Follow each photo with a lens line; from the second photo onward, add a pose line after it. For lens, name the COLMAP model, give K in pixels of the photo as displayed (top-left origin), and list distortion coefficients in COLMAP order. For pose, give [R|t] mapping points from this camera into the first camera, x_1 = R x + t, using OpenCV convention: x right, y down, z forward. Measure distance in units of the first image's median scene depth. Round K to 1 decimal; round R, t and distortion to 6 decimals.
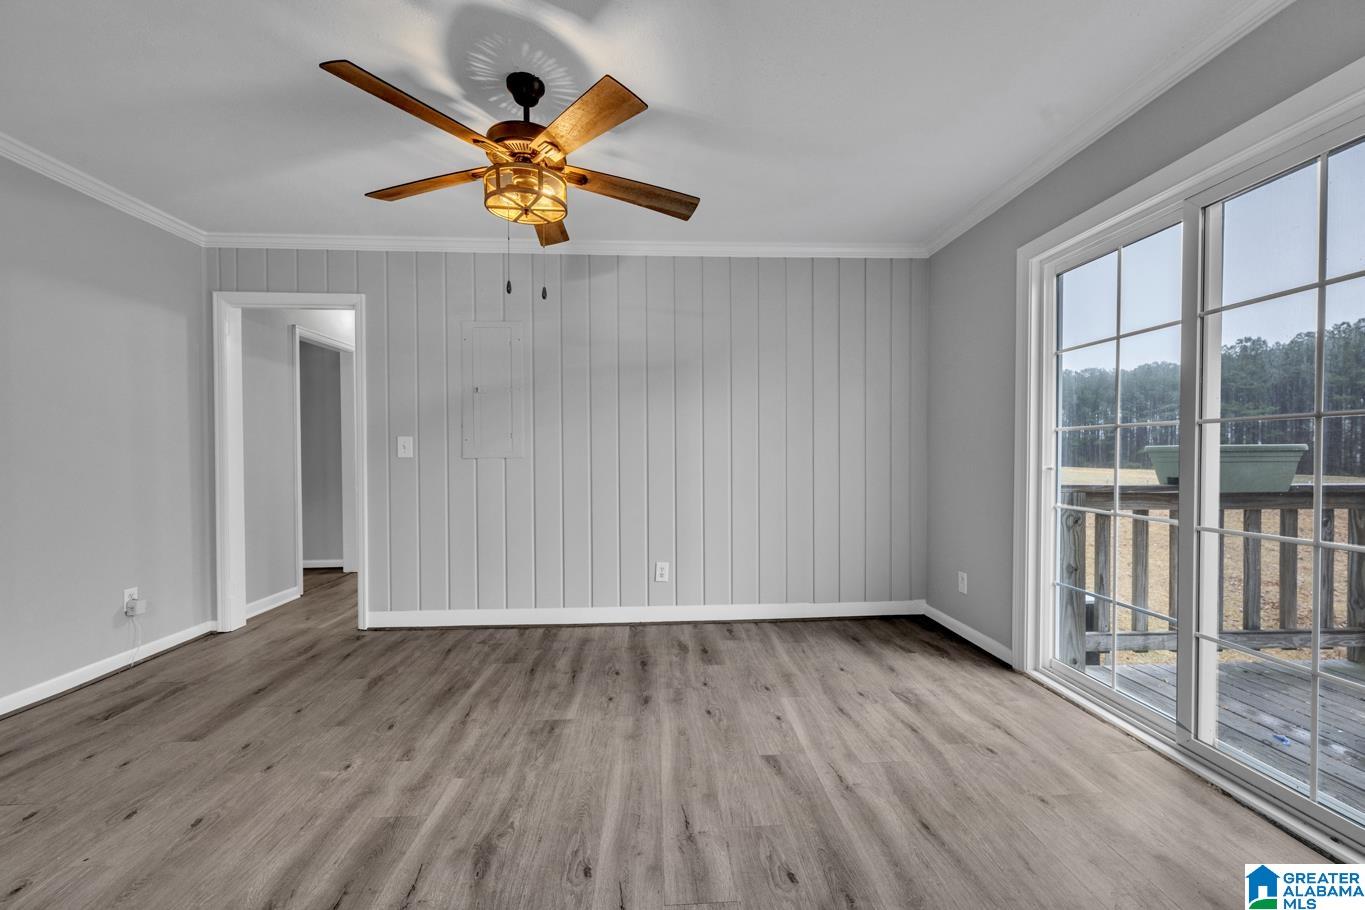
lens RADIAL K [[536.0, 0, 683.3], [0, 536.0, 461.7], [0, 0, 1]] dist [-0.002302, -0.000004]
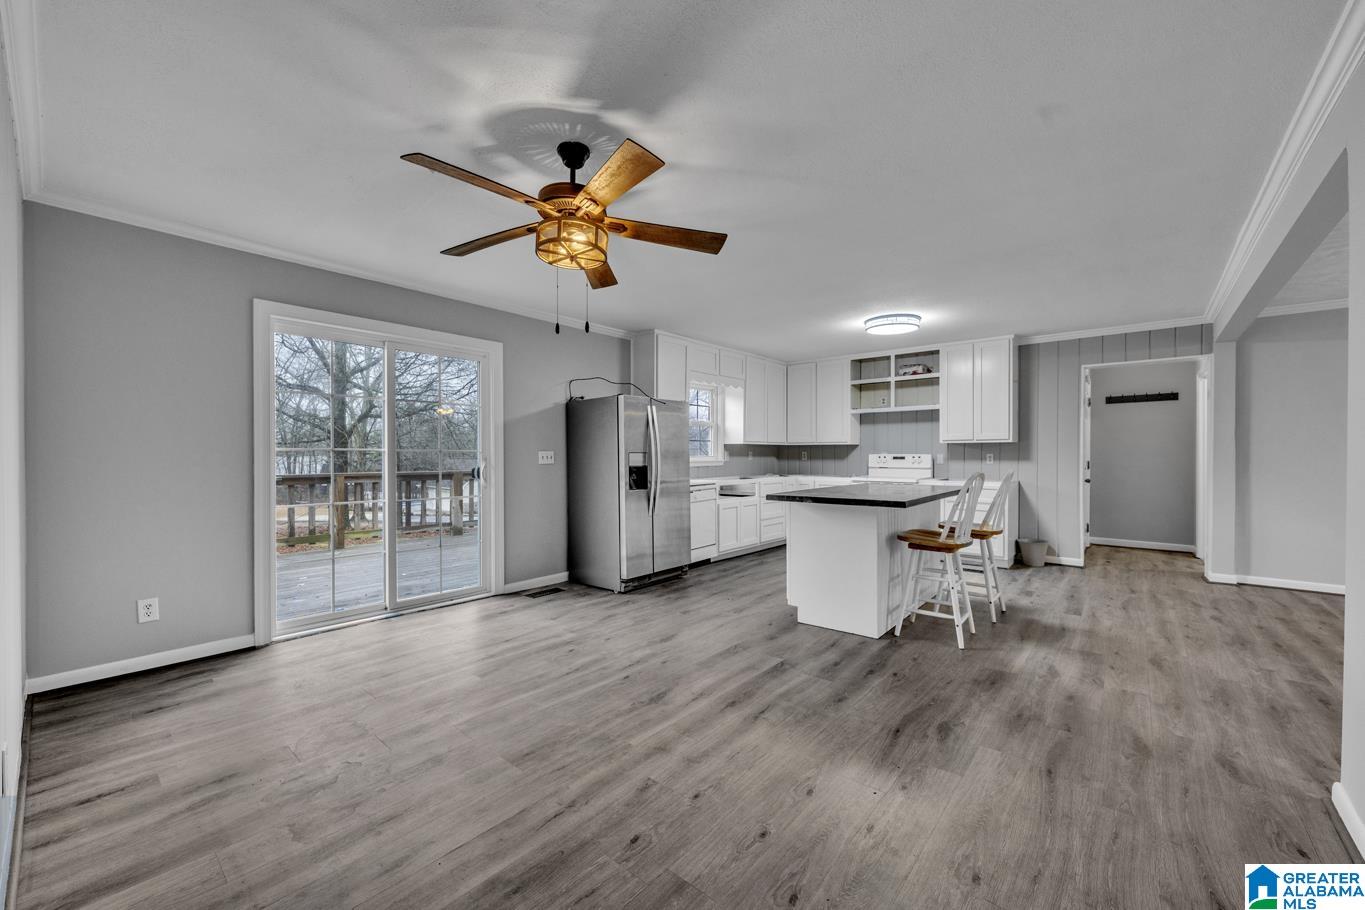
lens RADIAL K [[536.0, 0, 682.1], [0, 536.0, 458.0], [0, 0, 1]] dist [-0.002302, -0.000004]
pose [[-0.723431, 0.000354, 0.690396, -1.169112], [0.011486, 0.999868, 0.011522, -0.052329], [-0.690301, 0.016265, -0.723340, 1.562782]]
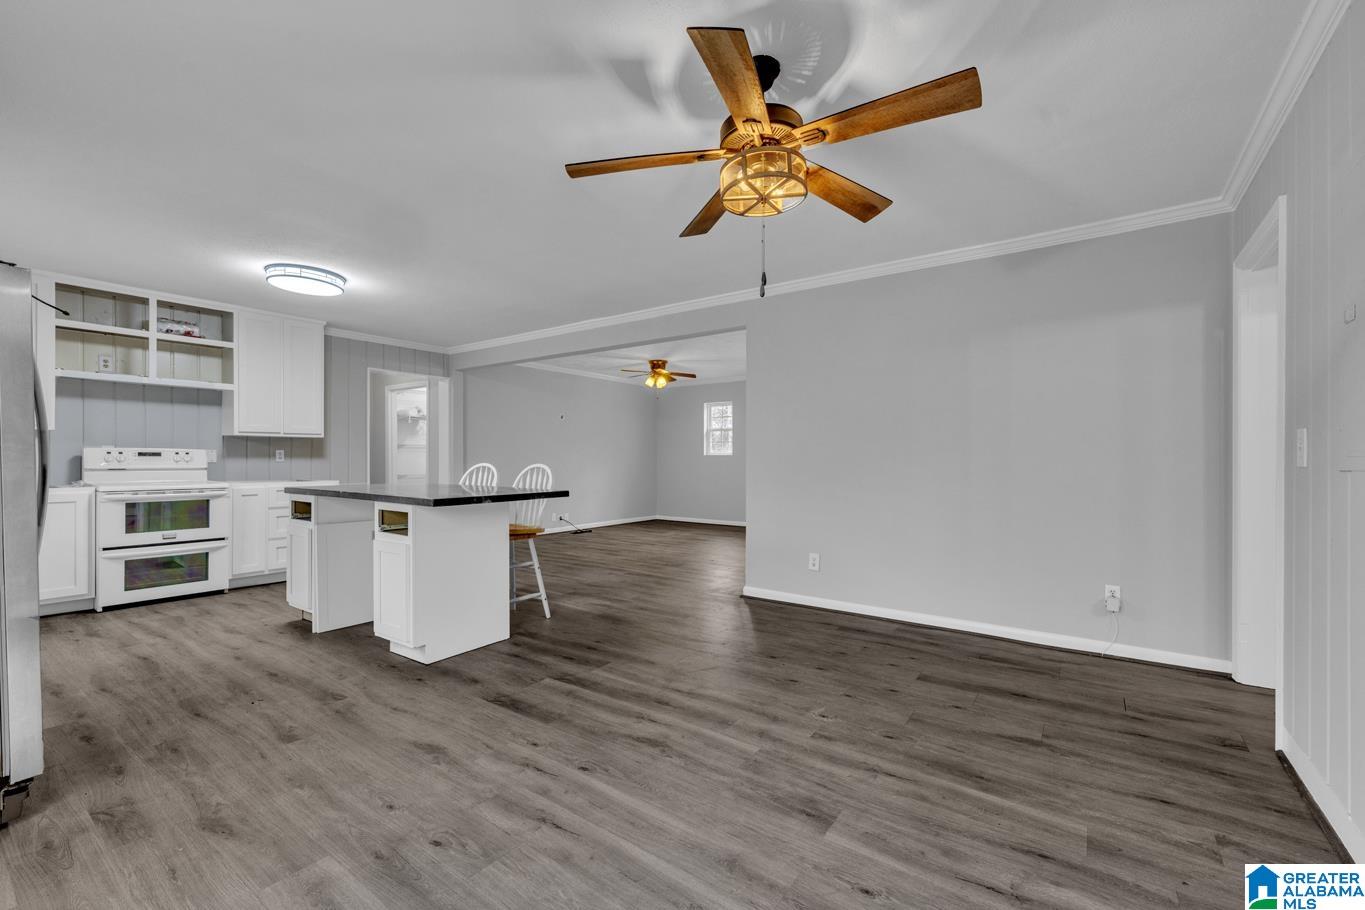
lens RADIAL K [[568.6, 0, 682.3], [0, 568.6, 459.1], [0, 0, 1]] dist [0.002592, 0.000216]
pose [[-0.630916, 0.002038, -0.775849, 0.532750], [-0.009591, 0.999900, 0.010426, -0.025724], [0.775792, 0.014019, -0.630833, 1.425194]]
